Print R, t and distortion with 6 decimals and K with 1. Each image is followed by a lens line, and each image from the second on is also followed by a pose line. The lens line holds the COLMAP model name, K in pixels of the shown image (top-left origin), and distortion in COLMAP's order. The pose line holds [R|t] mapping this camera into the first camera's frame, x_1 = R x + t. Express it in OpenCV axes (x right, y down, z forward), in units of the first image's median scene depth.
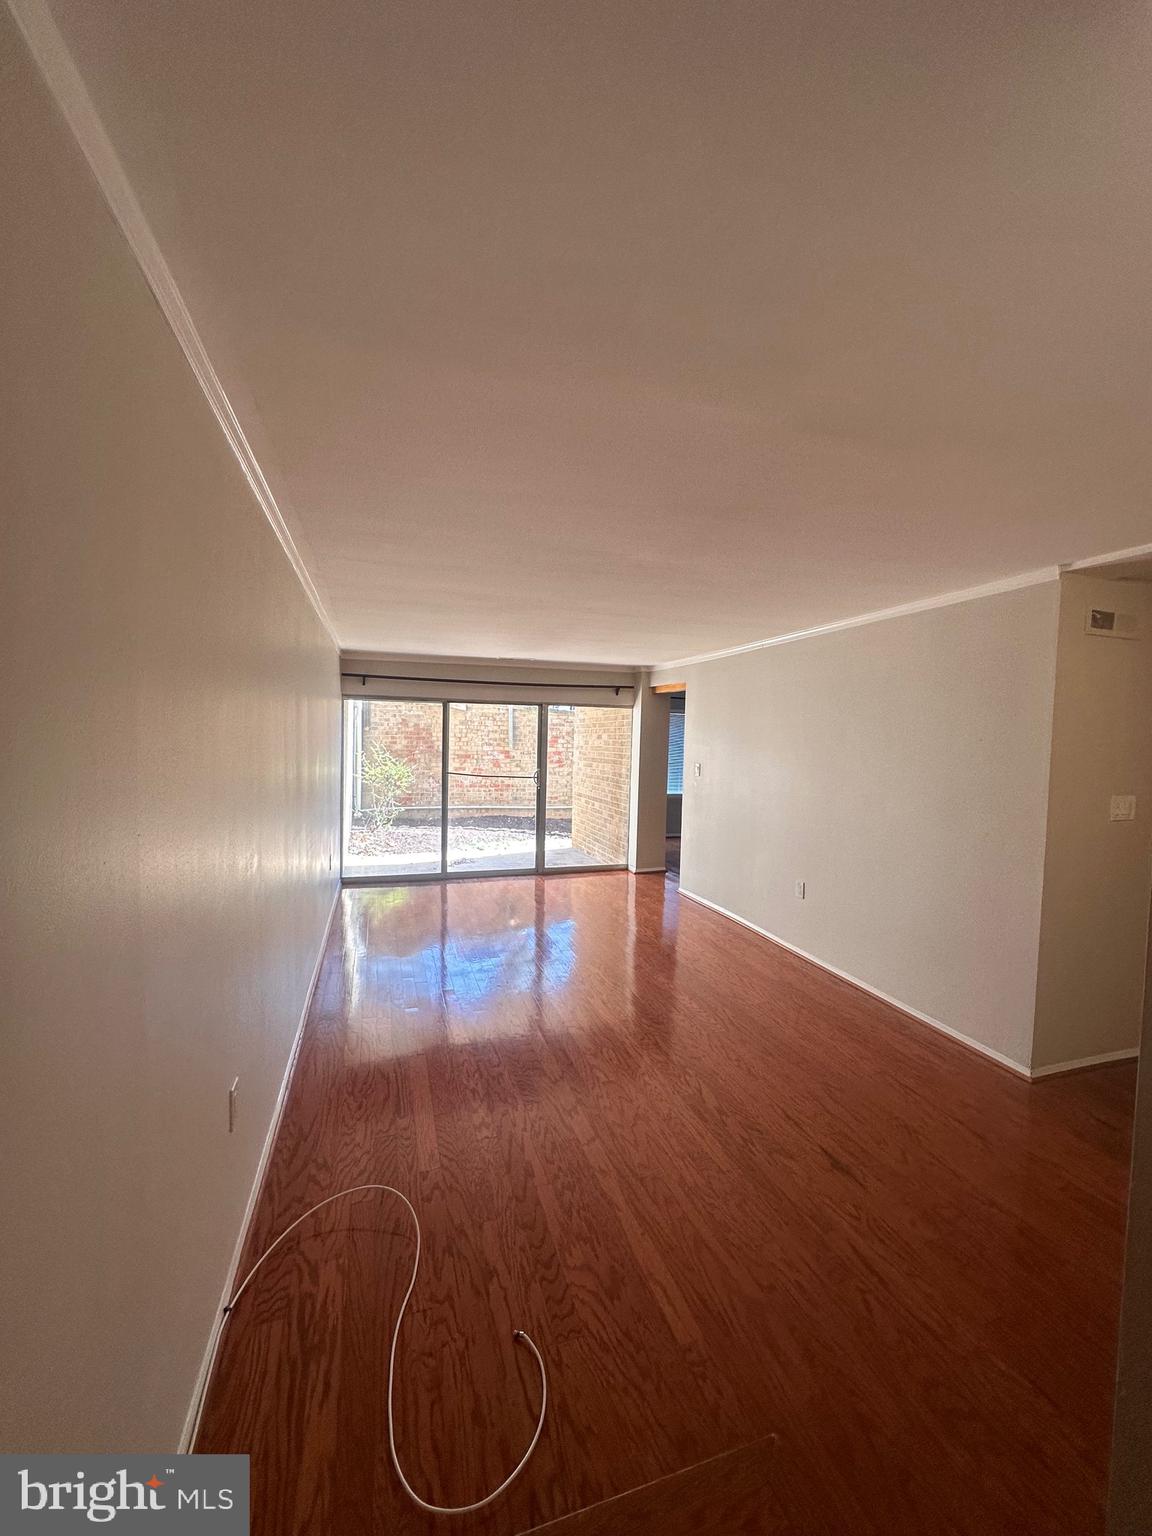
lens RADIAL K [[611.9, 0, 575.6], [0, 611.9, 767.6], [0, 0, 1]] dist [-0.003776, -0.000294]
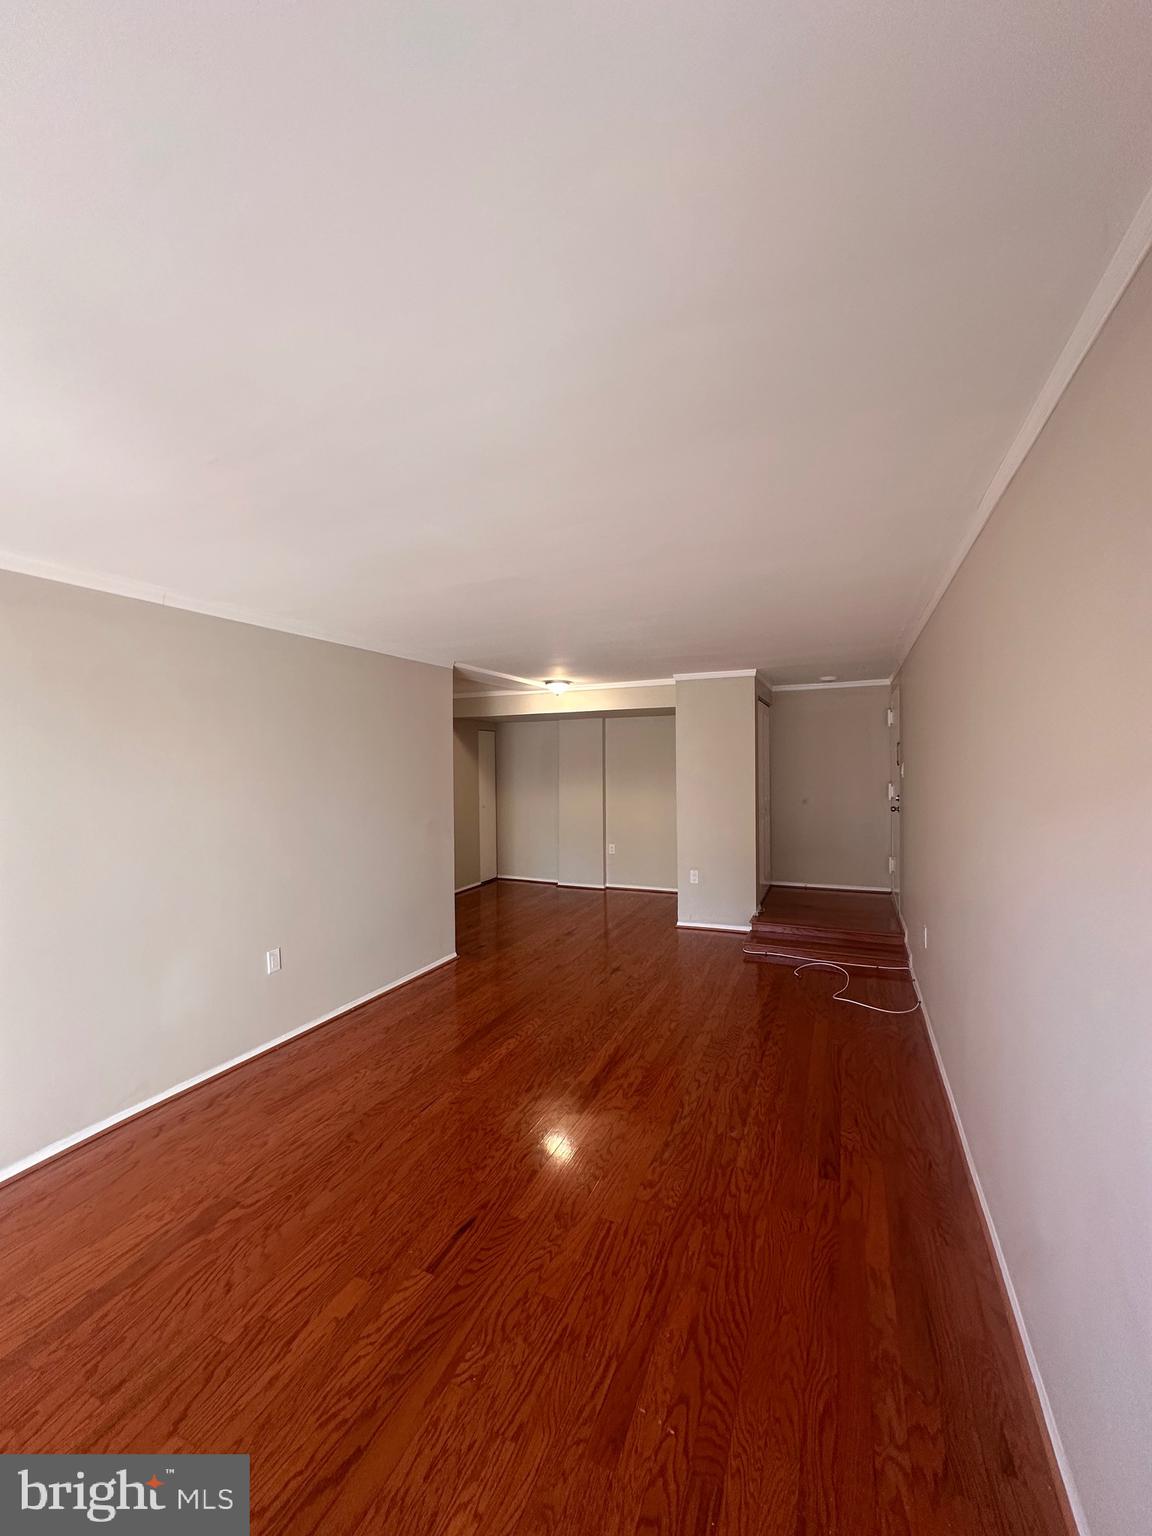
lens RADIAL K [[611.9, 0, 576.0], [0, 611.9, 764.9], [0, 0, 1]] dist [-0.003776, -0.000294]
pose [[-0.748566, -0.014583, 0.662900, -0.464061], [0.029280, 0.998056, 0.055019, -0.081282], [-0.662414, 0.060596, -0.746683, 1.482836]]
